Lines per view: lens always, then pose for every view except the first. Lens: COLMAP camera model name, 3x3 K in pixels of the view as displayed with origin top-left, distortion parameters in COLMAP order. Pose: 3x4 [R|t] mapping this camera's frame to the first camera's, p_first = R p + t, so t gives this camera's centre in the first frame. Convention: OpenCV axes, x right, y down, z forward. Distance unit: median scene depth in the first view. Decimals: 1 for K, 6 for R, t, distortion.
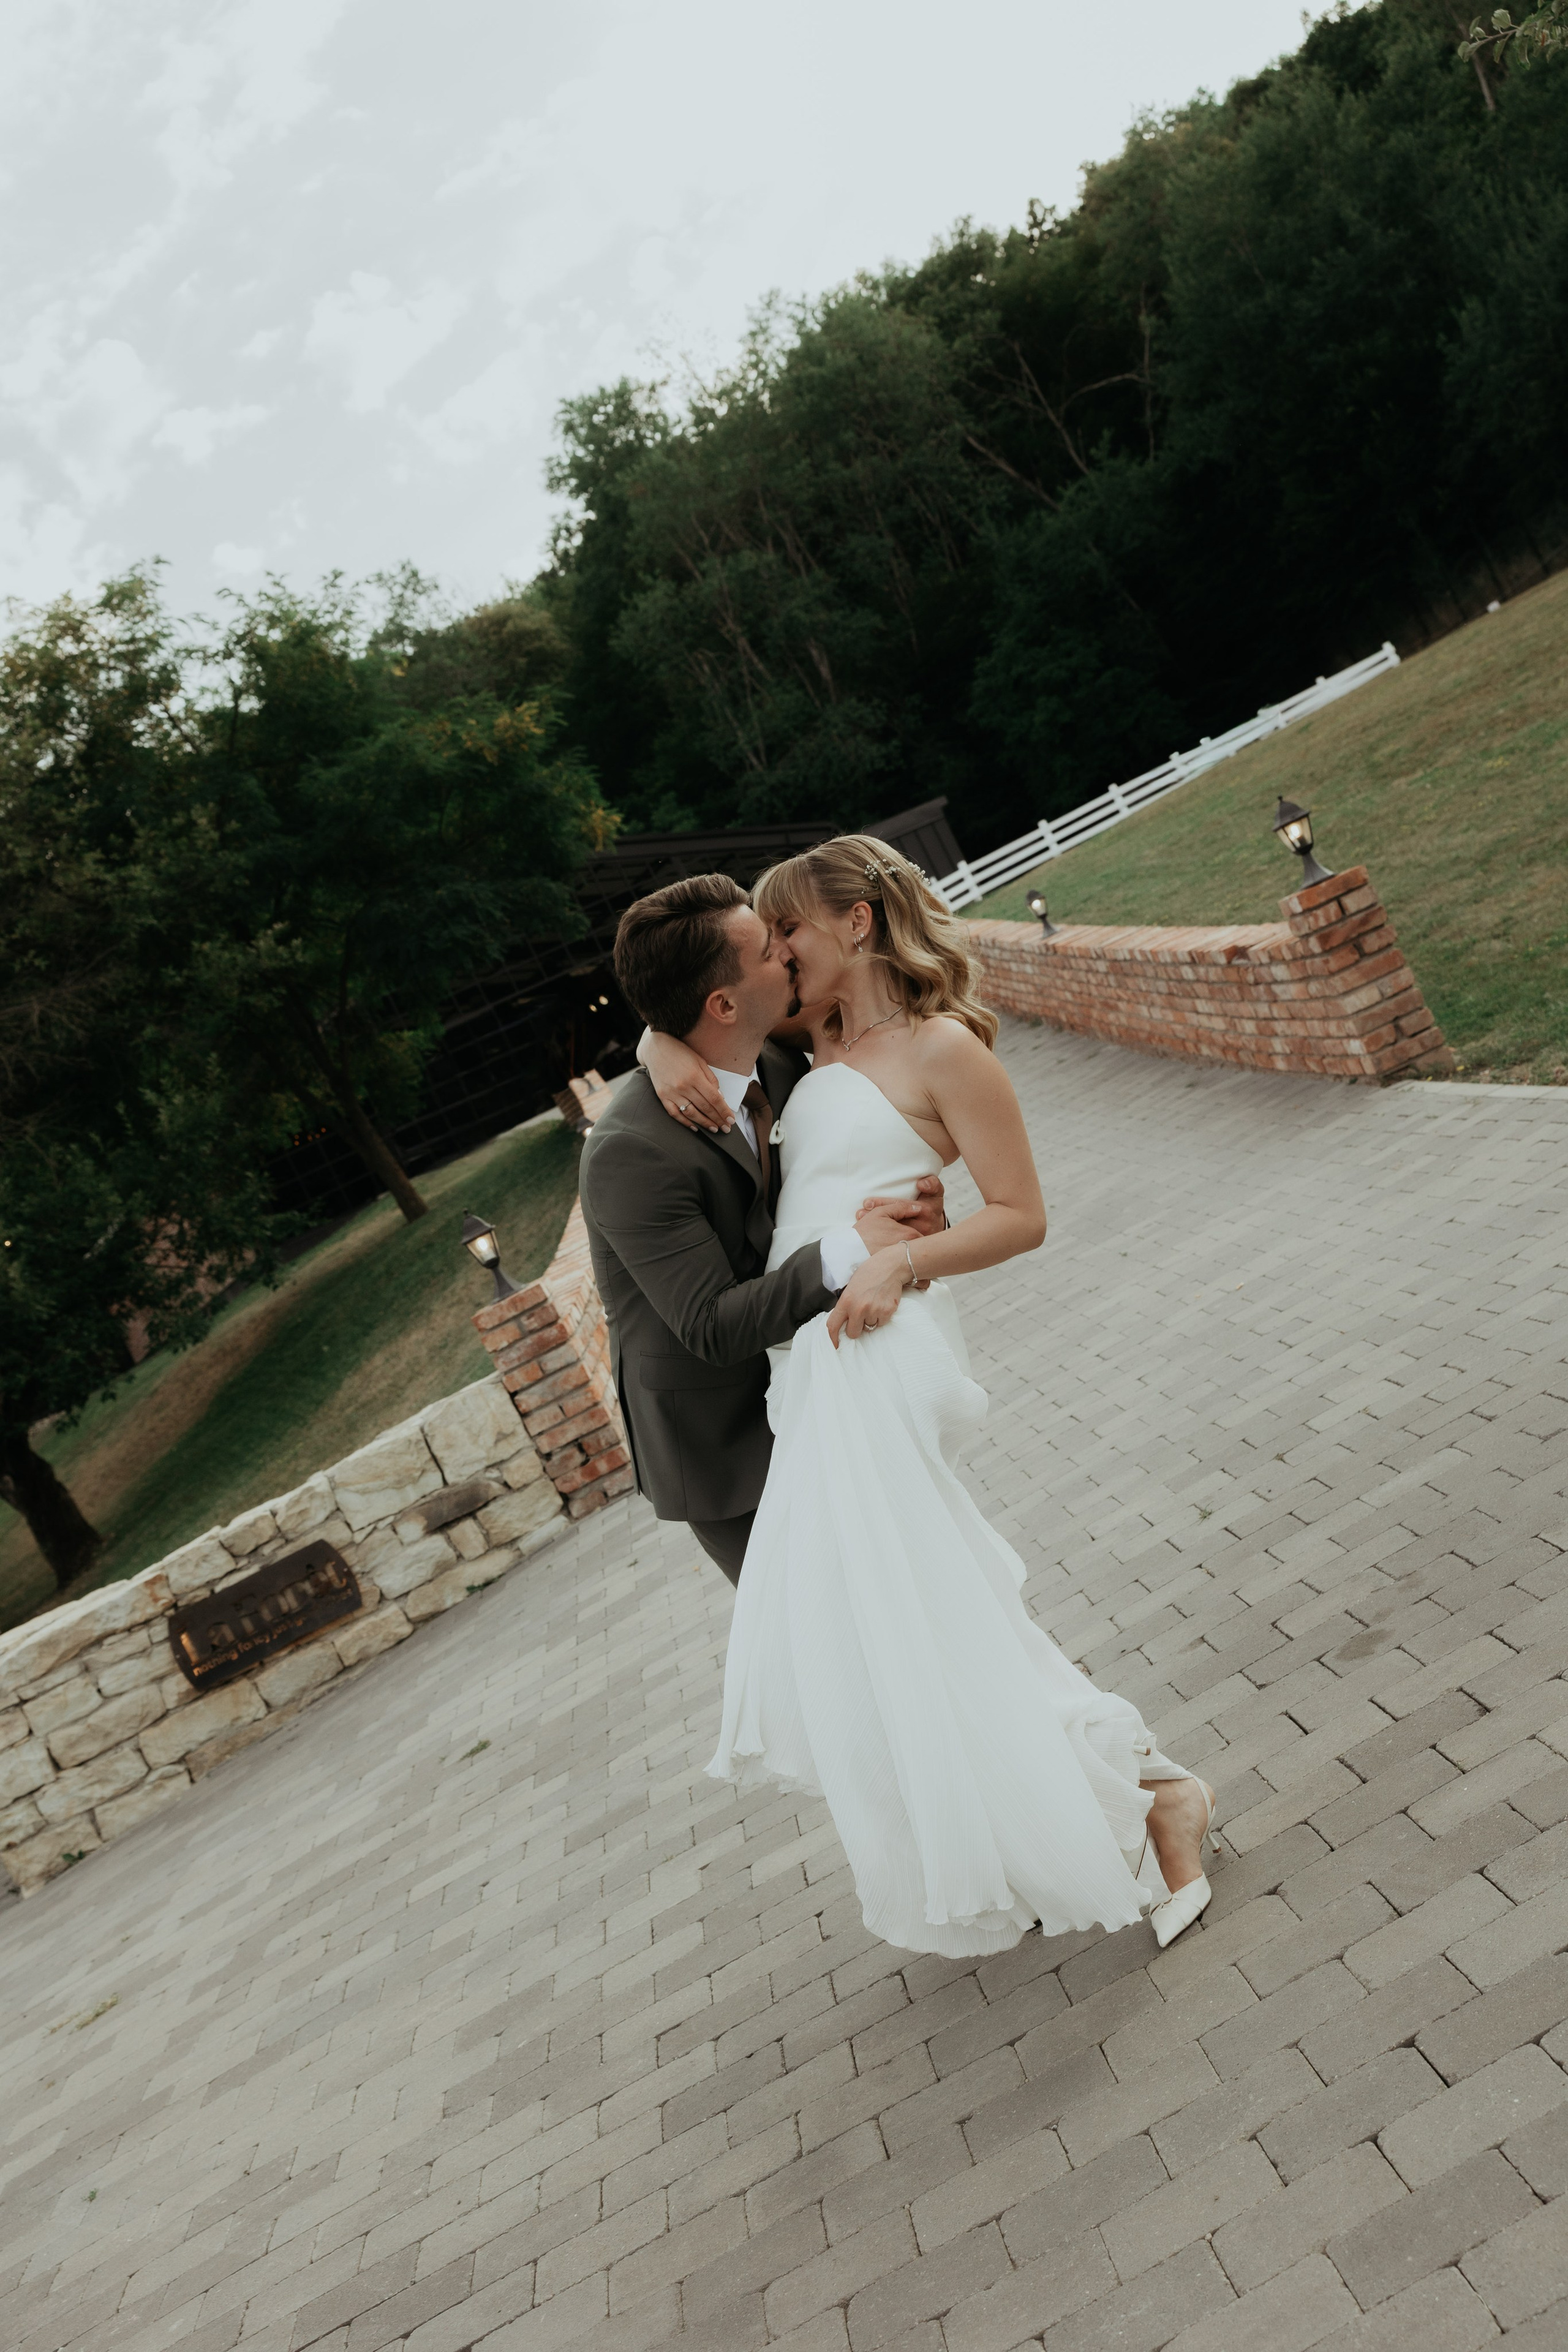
lens RADIAL K [[2389.0, 0, 774.2], [0, 2389.0, 1180.6], [0, 0, 1]] dist [-0.013431, 0.000000]
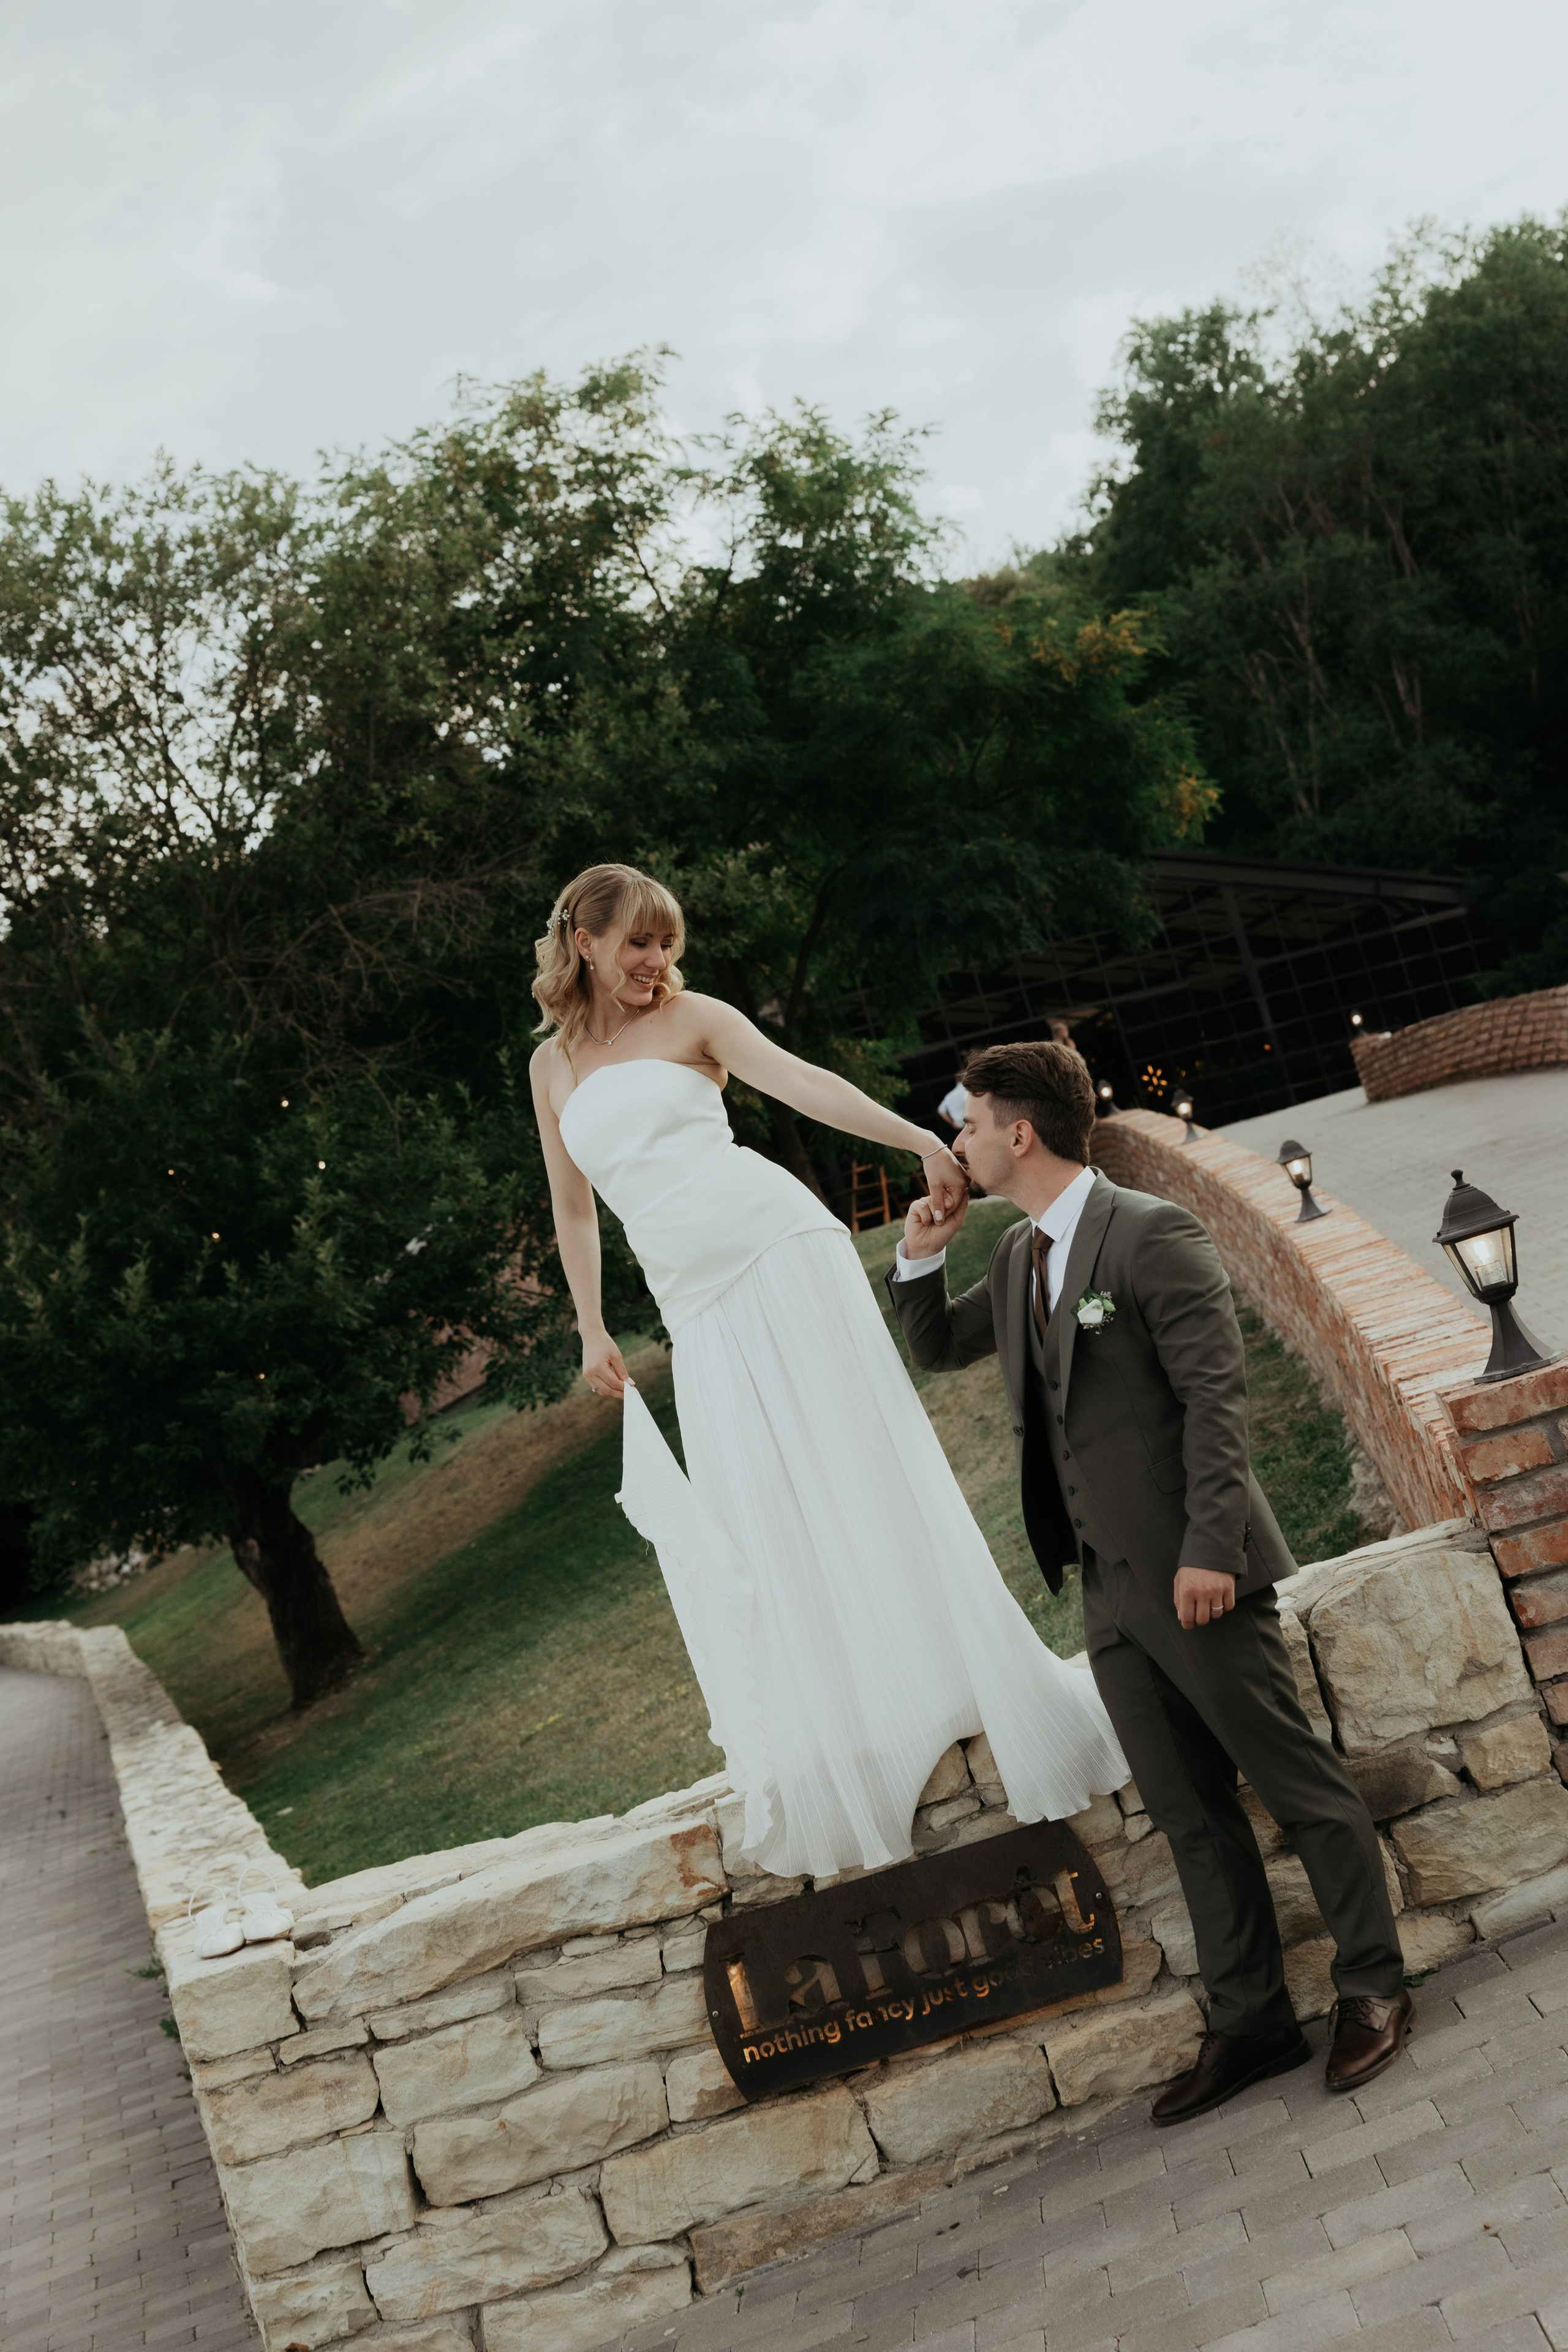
lens RADIAL K [[2953.4, 0, 797.3], [0, 2953.4, 1181.7], [0, 0, 1]] dist [-0.010415, 0.000000]
pose [[0.975994, 0.168813, -0.137614, -0.049729], [-0.174818, 0.984057, -0.032702, 0.015785], [0.129900, 0.055974, 0.989946, 0.117155]]
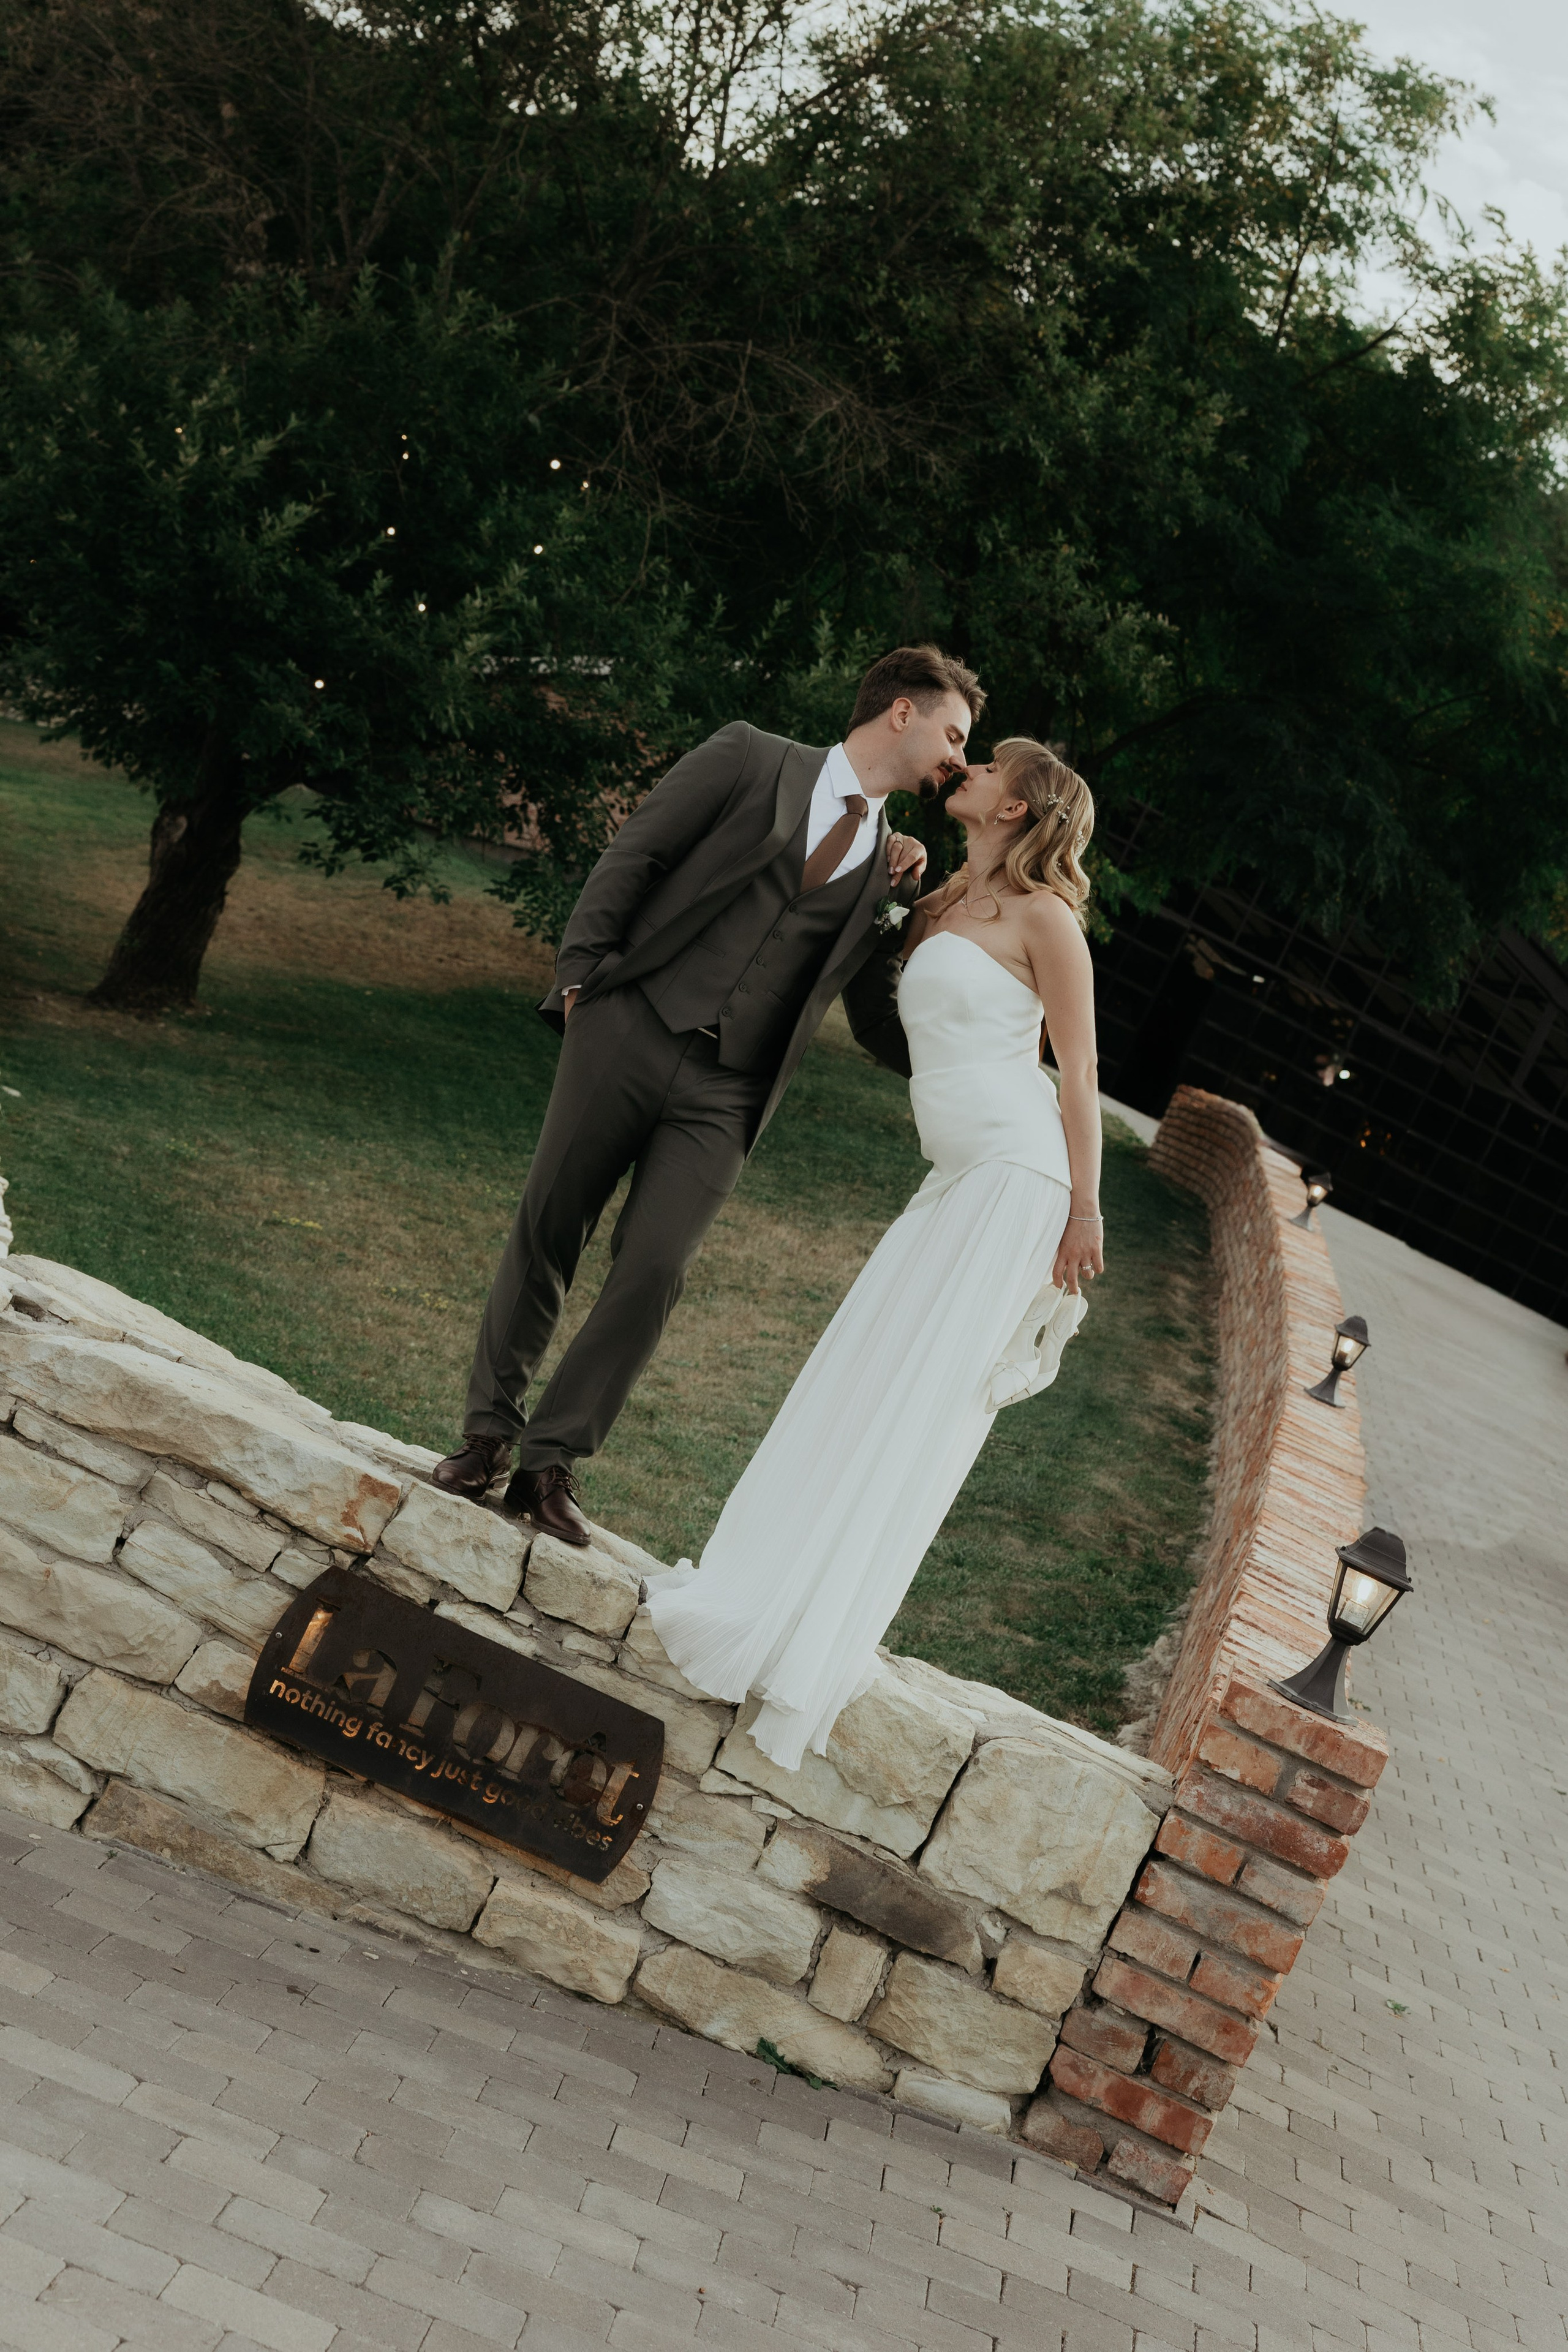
lens RADIAL K [[3590.8, 0, 909.8], [0, 3590.8, 978.8], [0, 0, 1]] dist [0.005882, 0.000000]
pose [[0.603381, 0.787370, -0.126408, -0.051086], [-0.794573, 0.607060, -0.011467, 0.009258], [0.067708, 0.107359, 0.991912, 0.083440]]
